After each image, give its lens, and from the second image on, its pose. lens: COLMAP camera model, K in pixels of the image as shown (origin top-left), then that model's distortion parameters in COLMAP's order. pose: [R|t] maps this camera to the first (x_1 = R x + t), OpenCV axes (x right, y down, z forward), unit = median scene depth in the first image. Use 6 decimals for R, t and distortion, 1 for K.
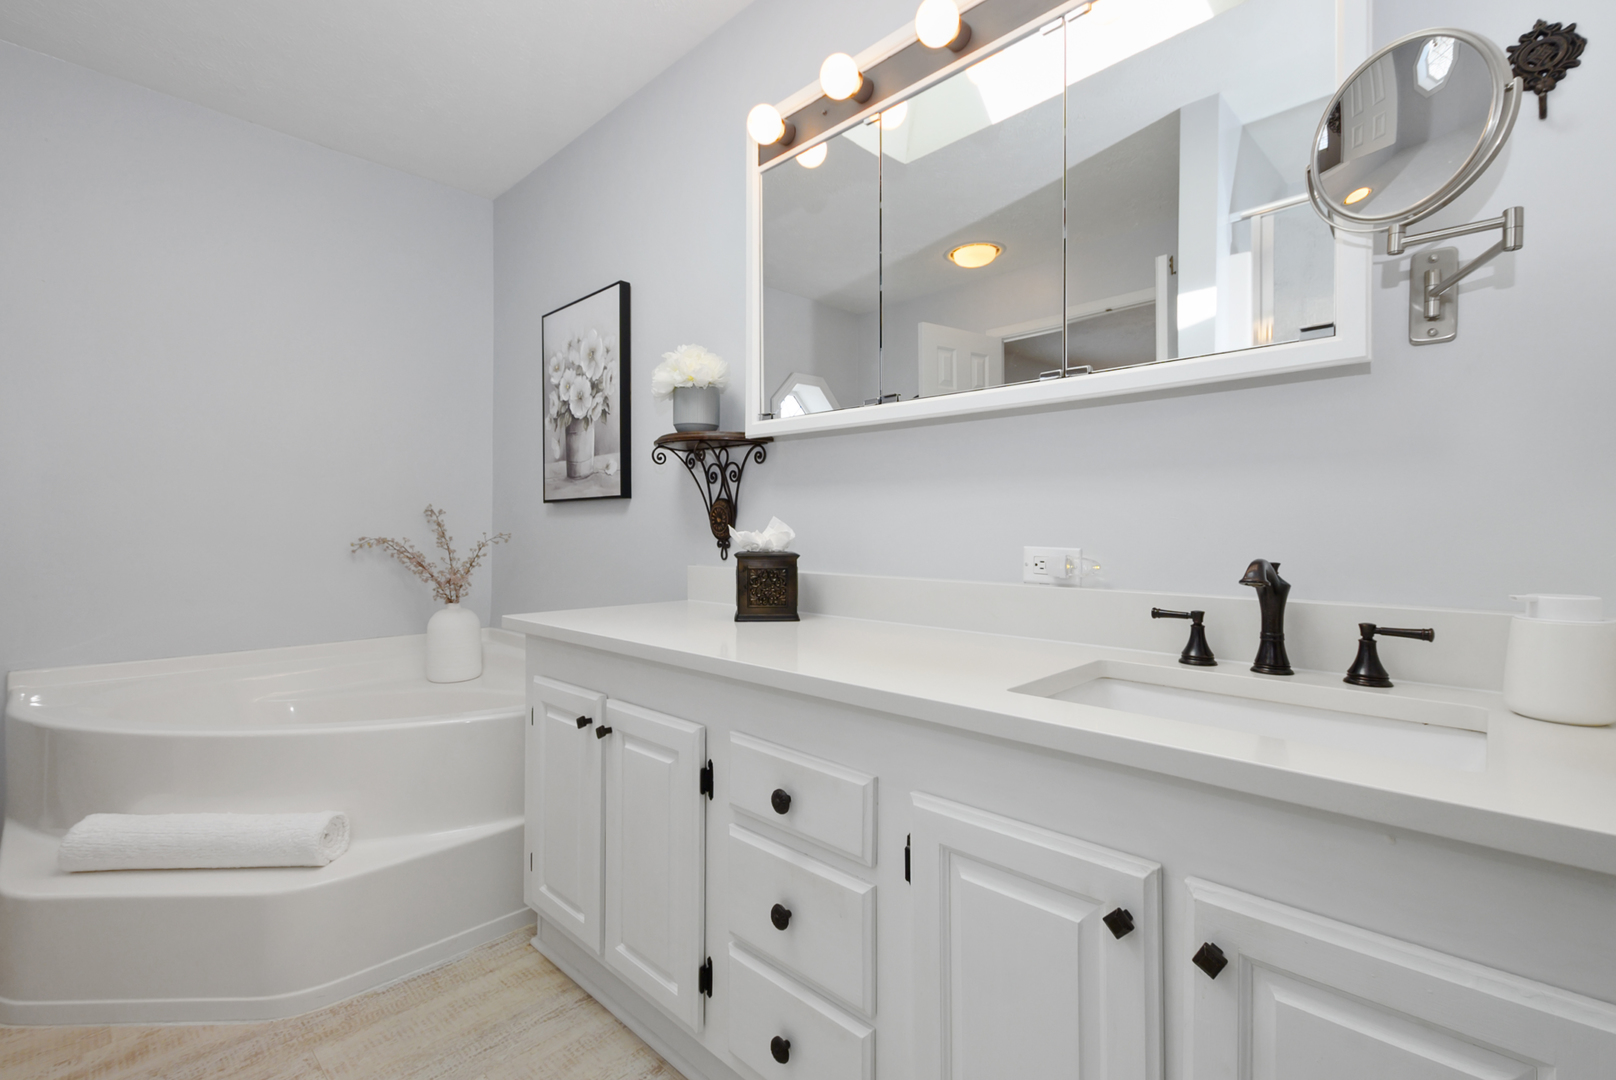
lens RADIAL K [[717.3, 0, 803.1], [0, 717.3, 529.0], [0, 0, 1]] dist [0.008525, -0.004630]
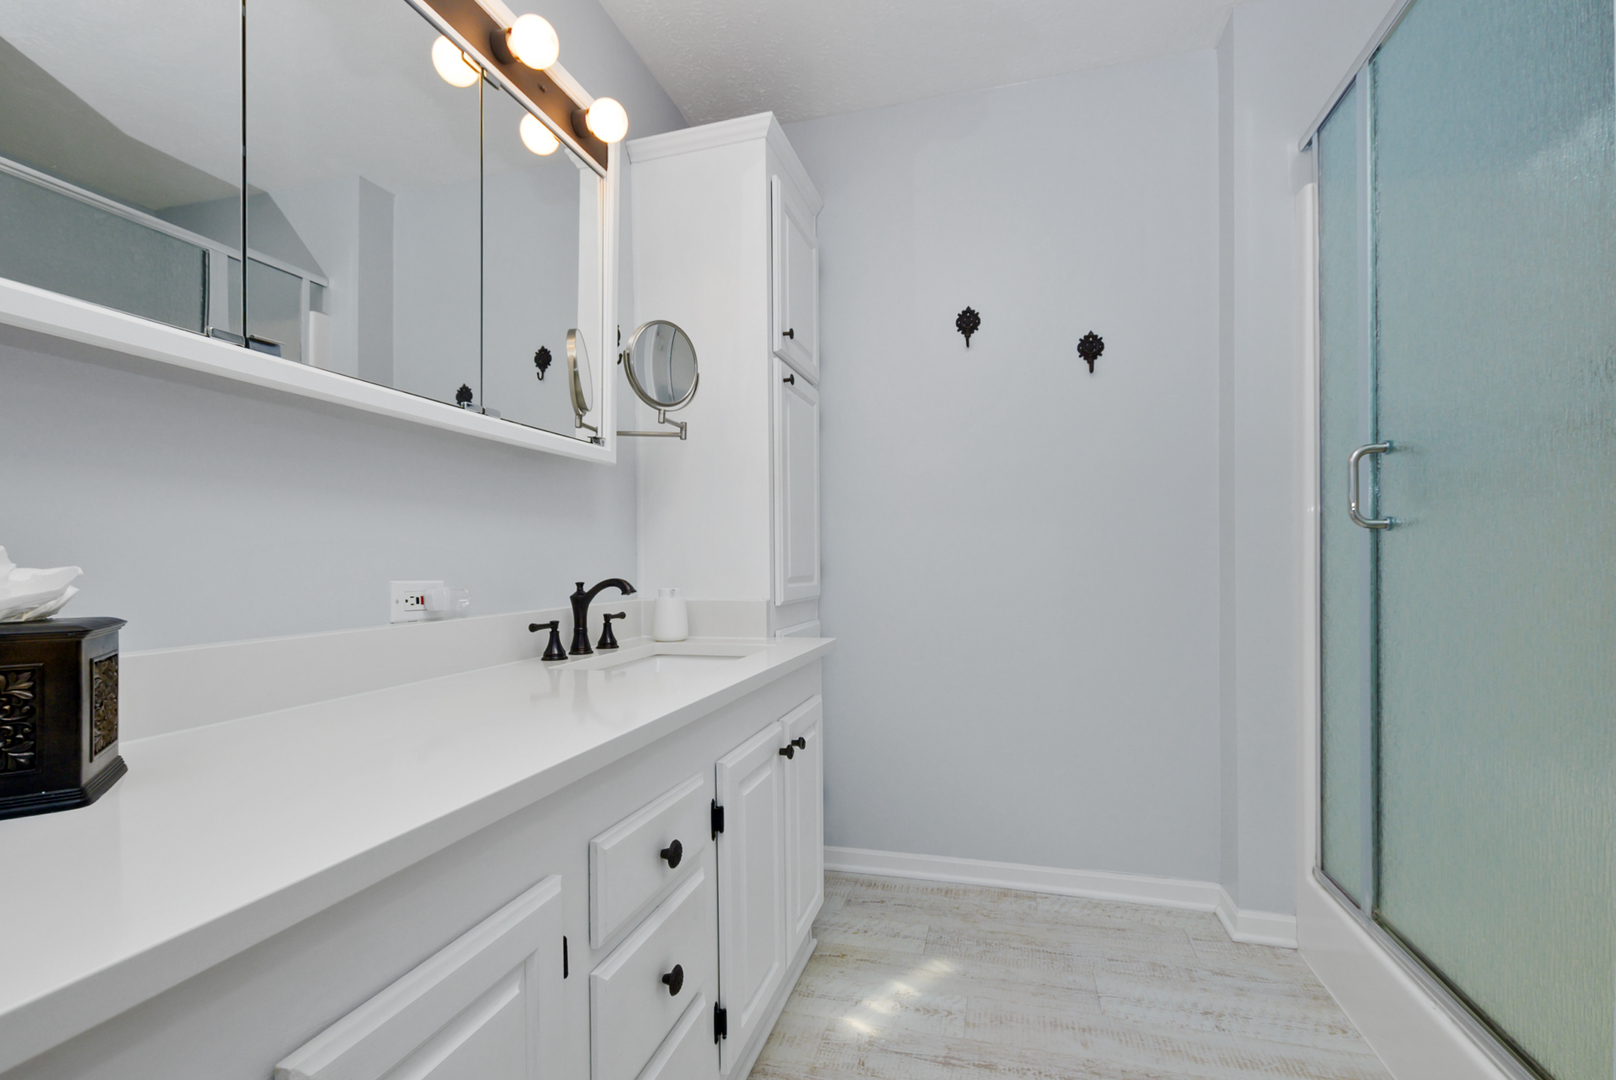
lens RADIAL K [[717.3, 0, 810.8], [0, 717.3, 561.3], [0, 0, 1]] dist [0.008525, -0.004630]
pose [[-0.473089, 0.003974, 0.881006, -0.476883], [0.009757, 0.999952, 0.000729, 0.002736], [-0.880961, 0.008941, -0.473105, 0.660270]]
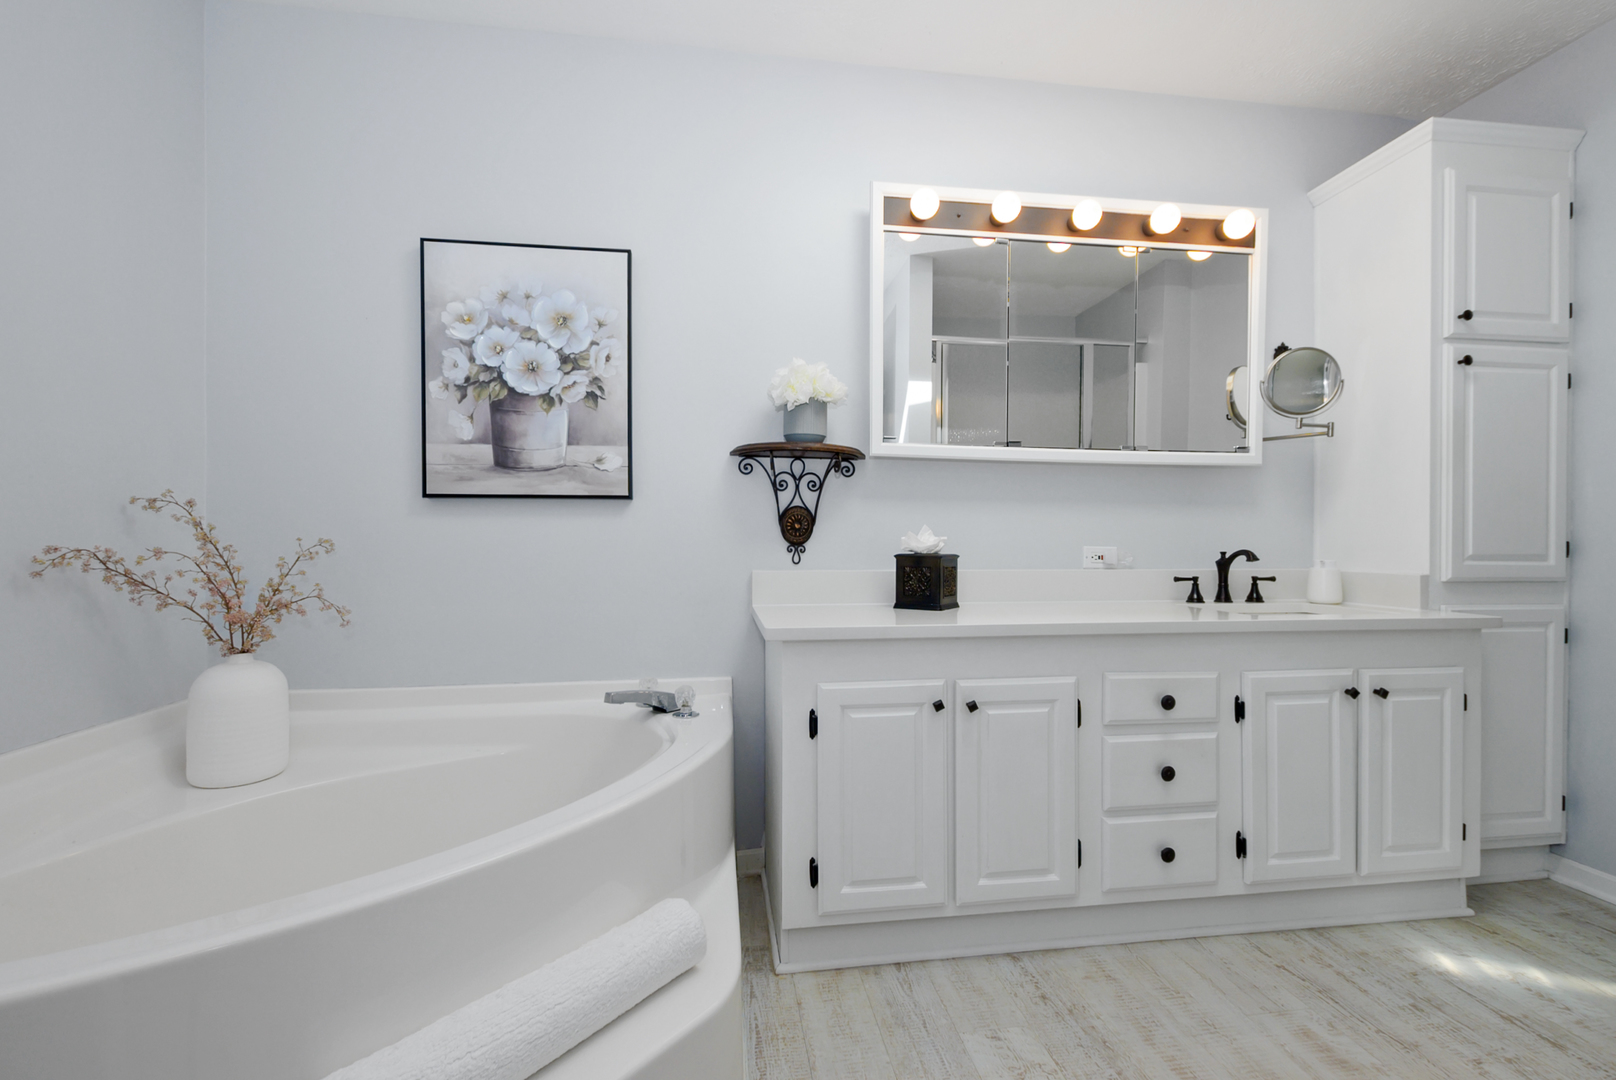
lens RADIAL K [[717.3, 0, 818.2], [0, 717.3, 539.7], [0, 0, 1]] dist [0.008525, -0.004630]
pose [[0.612155, 0.000096, 0.790738, -0.930309], [-0.002843, 0.999994, 0.002080, 0.004953], [-0.790733, -0.003521, 0.612152, 0.326351]]
